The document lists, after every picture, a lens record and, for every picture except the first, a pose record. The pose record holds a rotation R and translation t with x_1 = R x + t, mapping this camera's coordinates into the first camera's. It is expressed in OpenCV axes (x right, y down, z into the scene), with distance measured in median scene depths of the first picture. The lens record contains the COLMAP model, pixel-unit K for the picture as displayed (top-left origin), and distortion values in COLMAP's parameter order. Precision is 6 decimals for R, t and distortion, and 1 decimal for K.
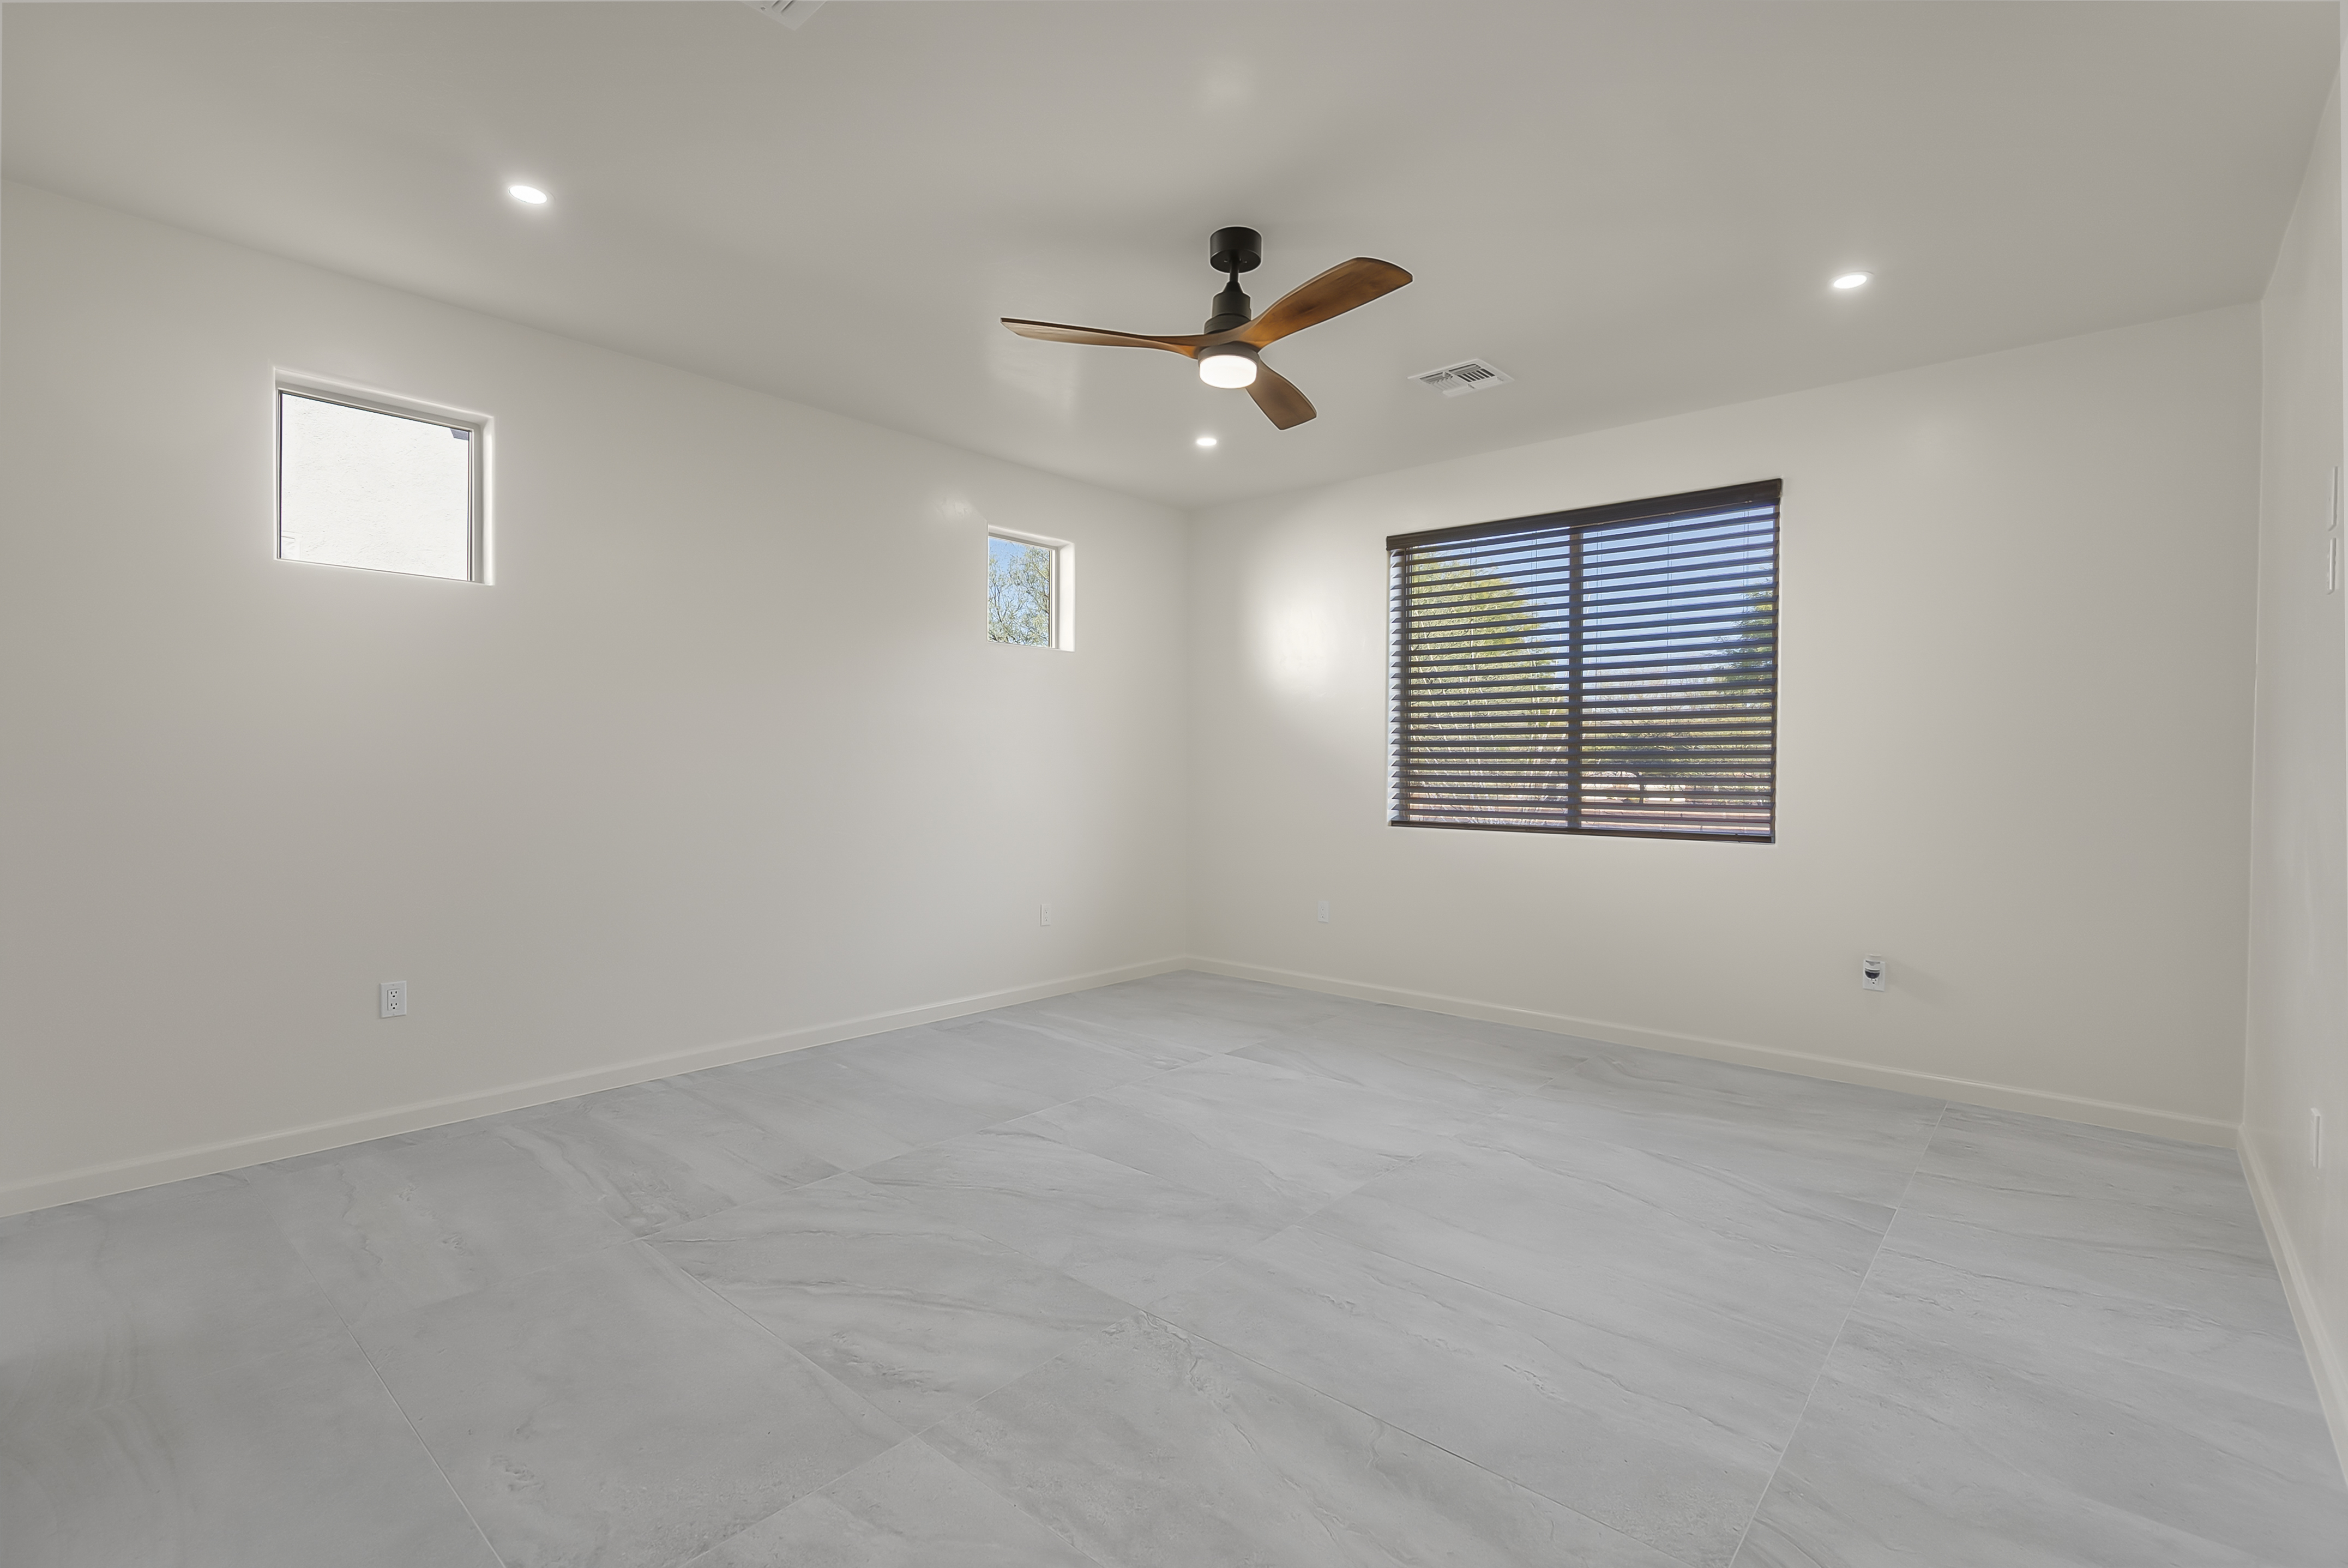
lens RADIAL K [[1085.6, 0, 1169.5], [0, 1085.6, 787.4], [0, 0, 1]] dist [-0.003813, 0.000384]
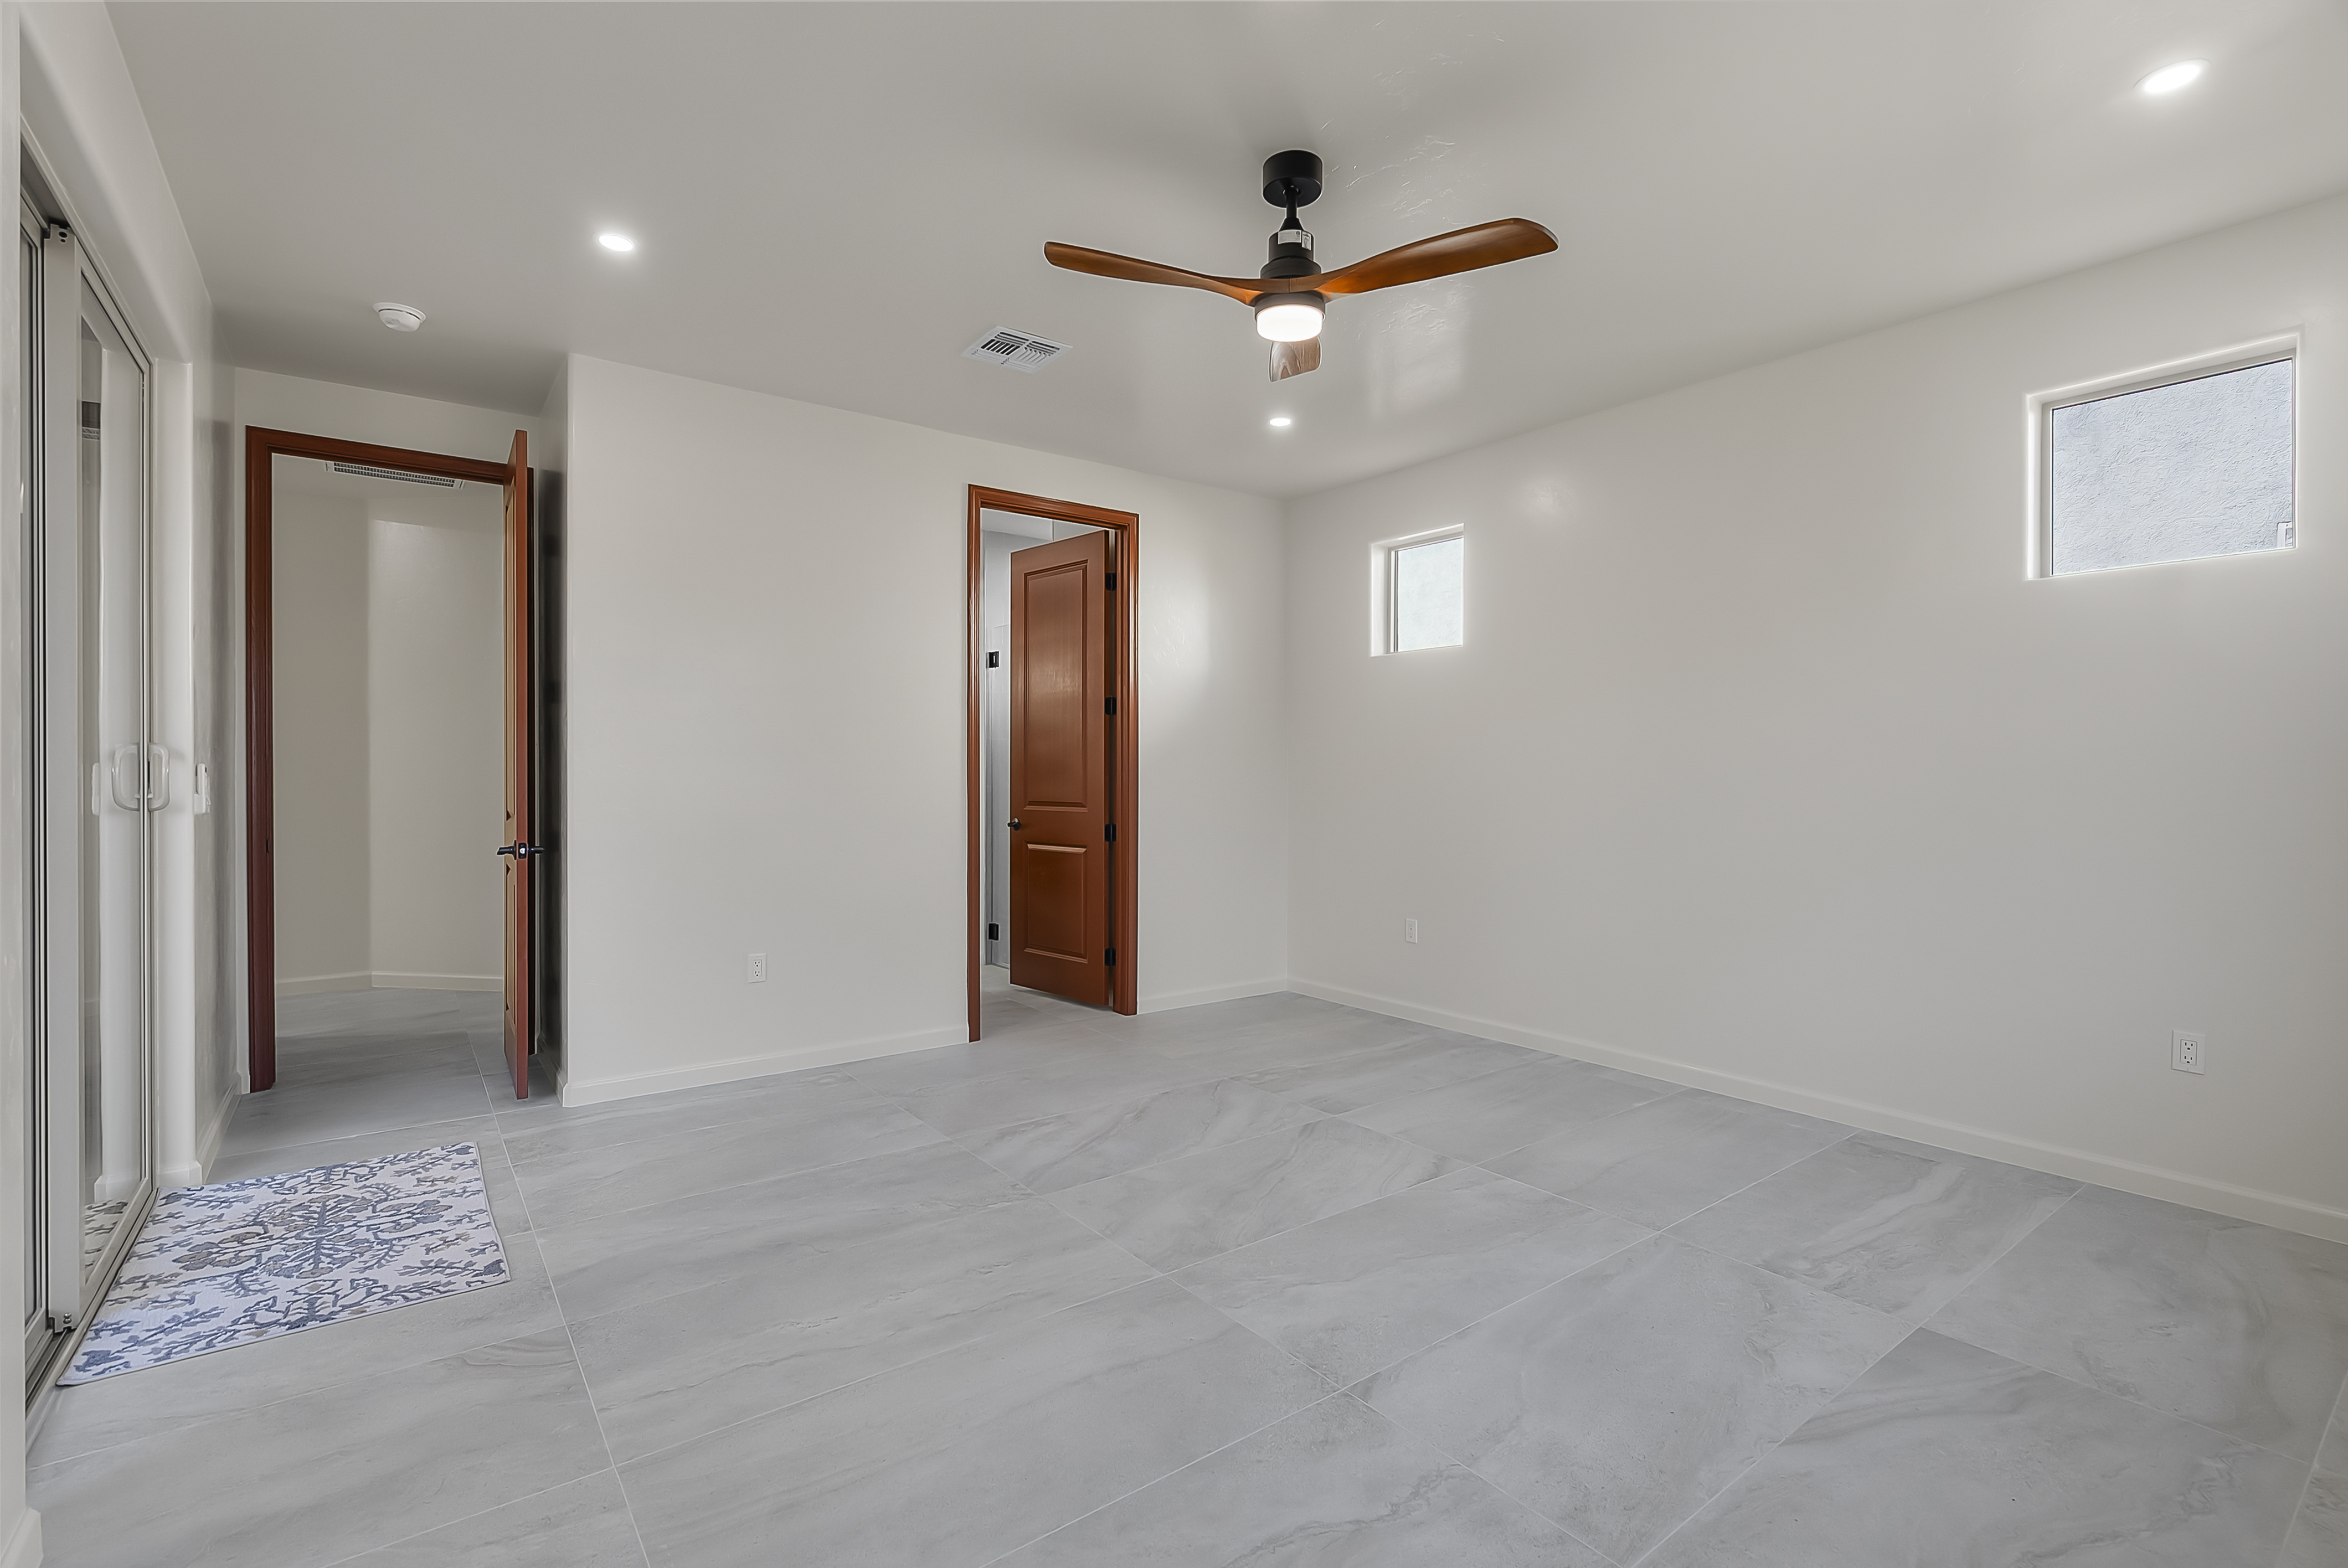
lens RADIAL K [[1085.6, 0, 1162.9], [0, 1085.6, 772.3], [0, 0, 1]] dist [-0.003813, 0.000384]
pose [[-0.233027, -0.013999, -0.972370, 0.969801], [-0.023711, 0.999681, -0.008710, -0.006914], [0.972181, 0.021026, -0.233285, 1.166249]]
